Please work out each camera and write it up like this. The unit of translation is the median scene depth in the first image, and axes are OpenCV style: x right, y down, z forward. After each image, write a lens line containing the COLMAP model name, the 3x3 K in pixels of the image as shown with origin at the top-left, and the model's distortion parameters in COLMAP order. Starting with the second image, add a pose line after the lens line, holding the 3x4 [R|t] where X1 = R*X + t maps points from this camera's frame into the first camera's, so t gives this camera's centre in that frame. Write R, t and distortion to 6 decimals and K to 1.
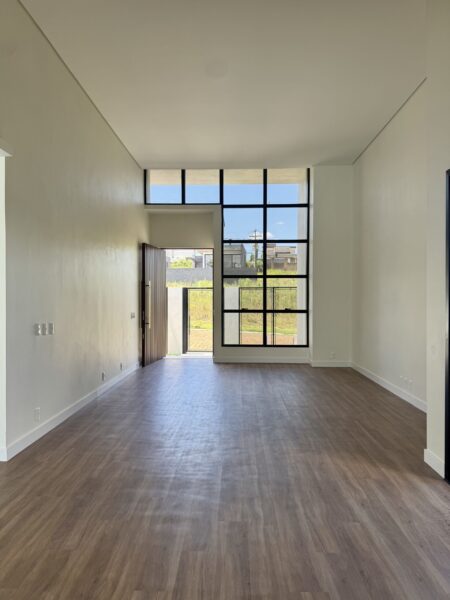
lens RADIAL K [[420.6, 0, 224.8], [0, 420.6, 299.2], [0, 0, 1]] dist [0.028120, -0.019684]
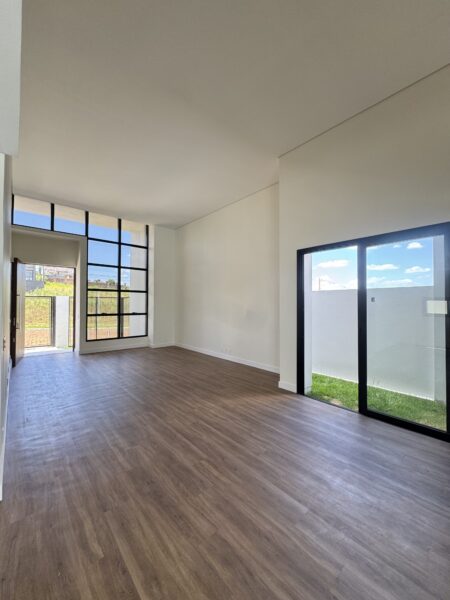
lens RADIAL K [[240.5, 0, 225.2], [0, 240.5, 300.8], [0, 0, 1]] dist [0.000385, -0.000600]
pose [[0.734359, 0.009263, 0.678698, -0.205663], [0.000638, 0.999897, -0.014336, -0.007299], [-0.678761, 0.010961, 0.734278, 0.129000]]
